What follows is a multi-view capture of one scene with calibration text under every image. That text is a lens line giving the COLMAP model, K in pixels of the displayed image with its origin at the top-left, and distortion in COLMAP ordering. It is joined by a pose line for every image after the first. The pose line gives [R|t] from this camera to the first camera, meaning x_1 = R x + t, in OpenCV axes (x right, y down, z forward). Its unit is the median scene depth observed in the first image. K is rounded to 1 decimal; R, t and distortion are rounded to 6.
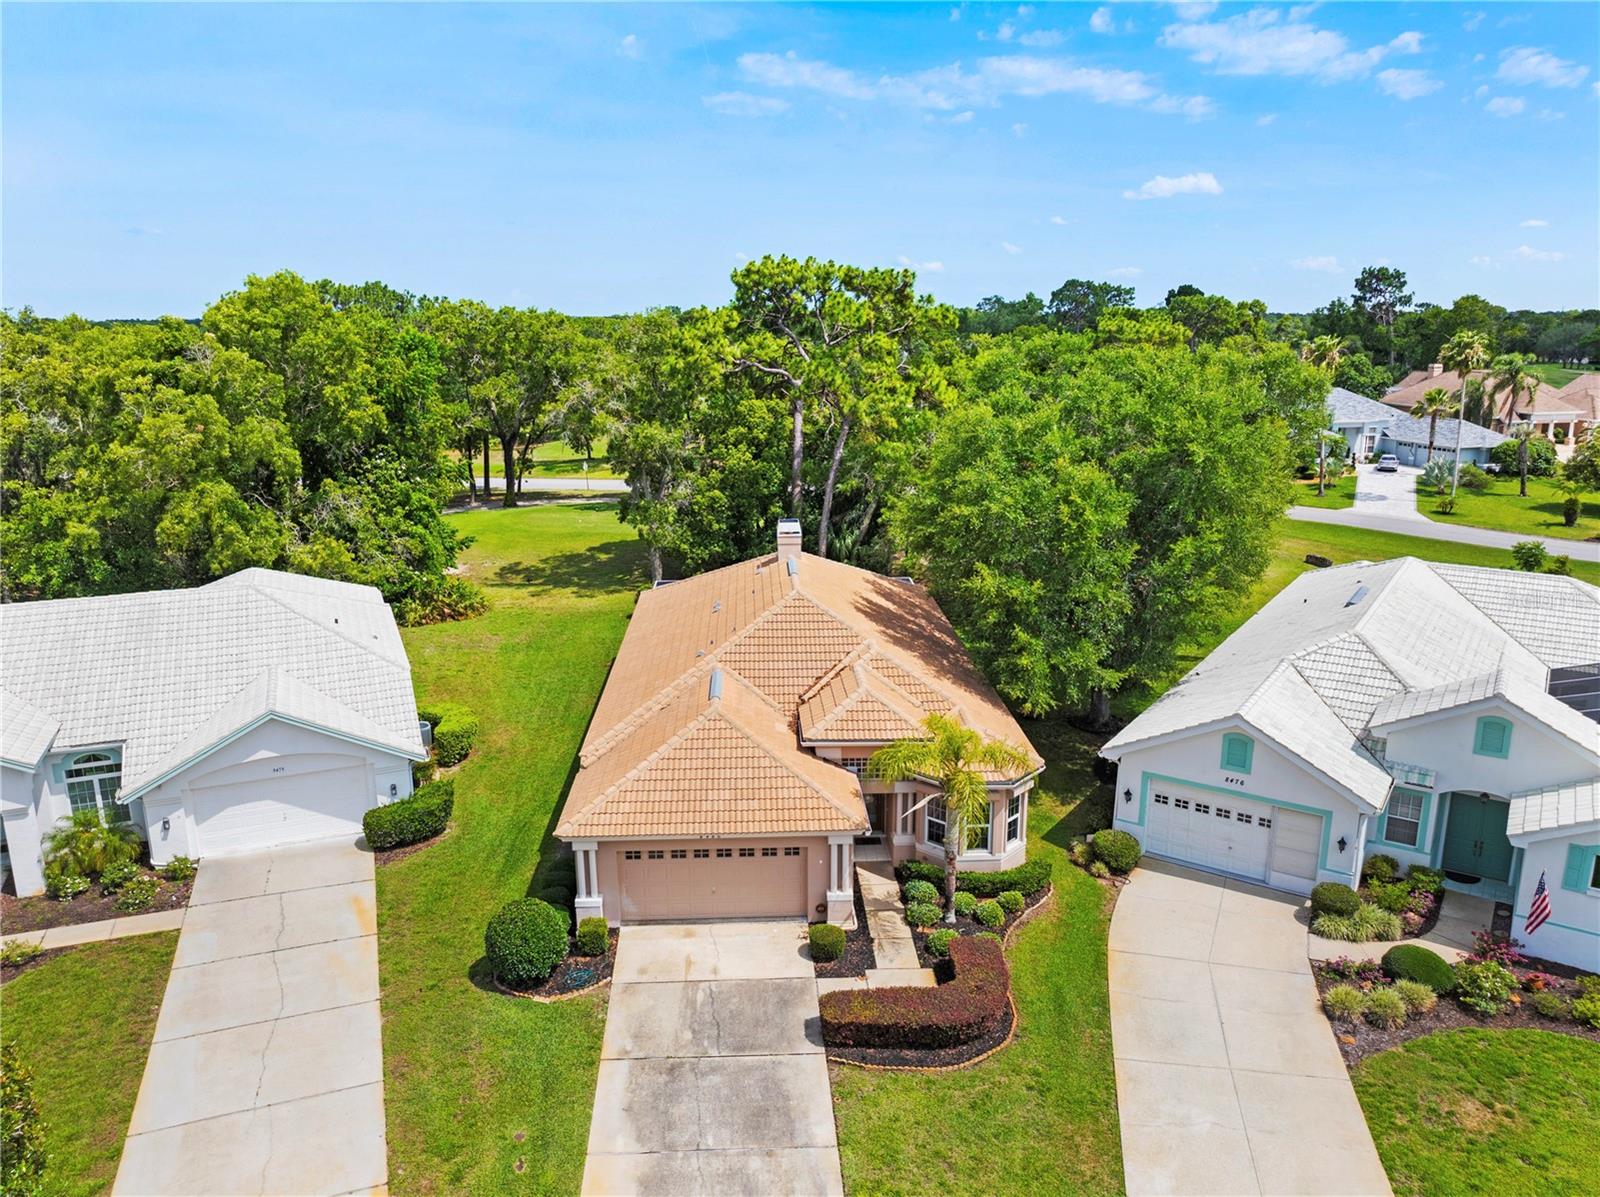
lens RADIAL K [[1156.9, 0, 799.5], [0, 1156.9, 579.0], [0, 0, 1]] dist [-0.037607, -0.006829]
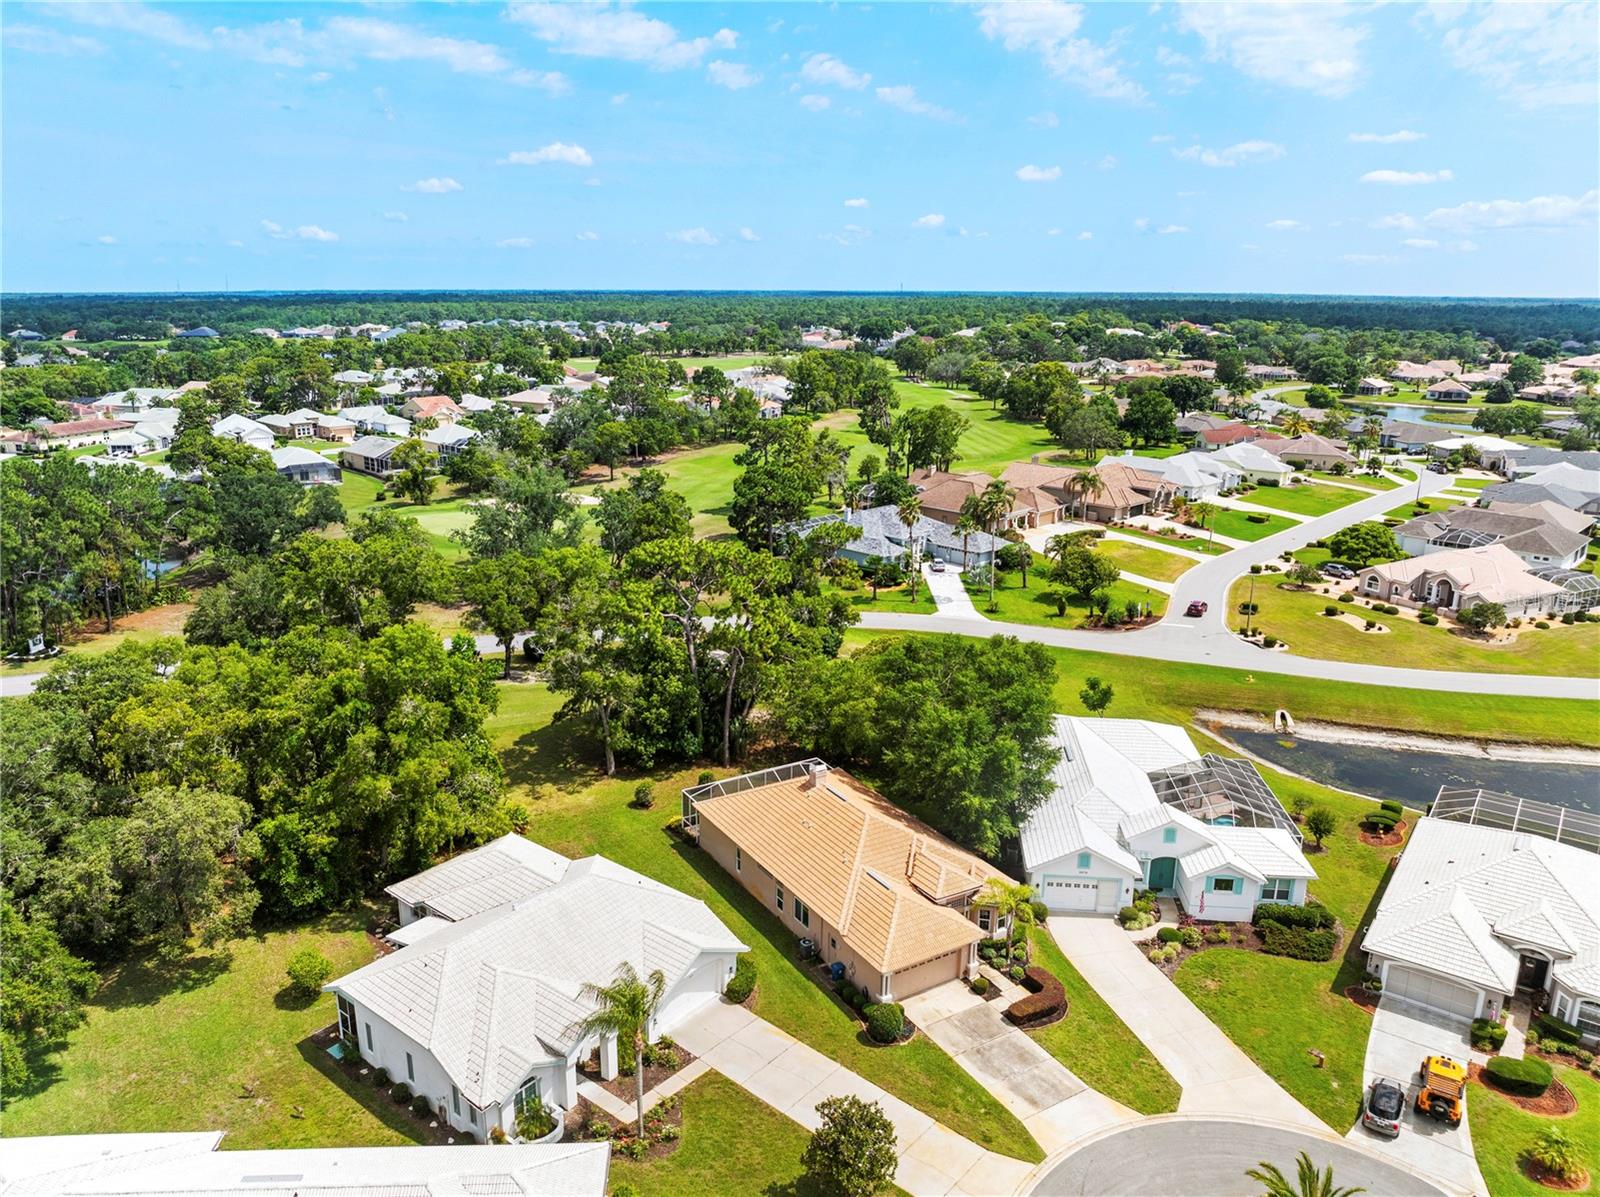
lens RADIAL K [[1156.9, 0, 799.5], [0, 1156.9, 579.0], [0, 0, 1]] dist [-0.037607, -0.006829]
pose [[0.877091, -0.108978, 0.467799, -1.150647], [0.095391, 0.994043, 0.052720, -0.591990], [-0.470757, -0.001616, 0.882261, -0.796928]]
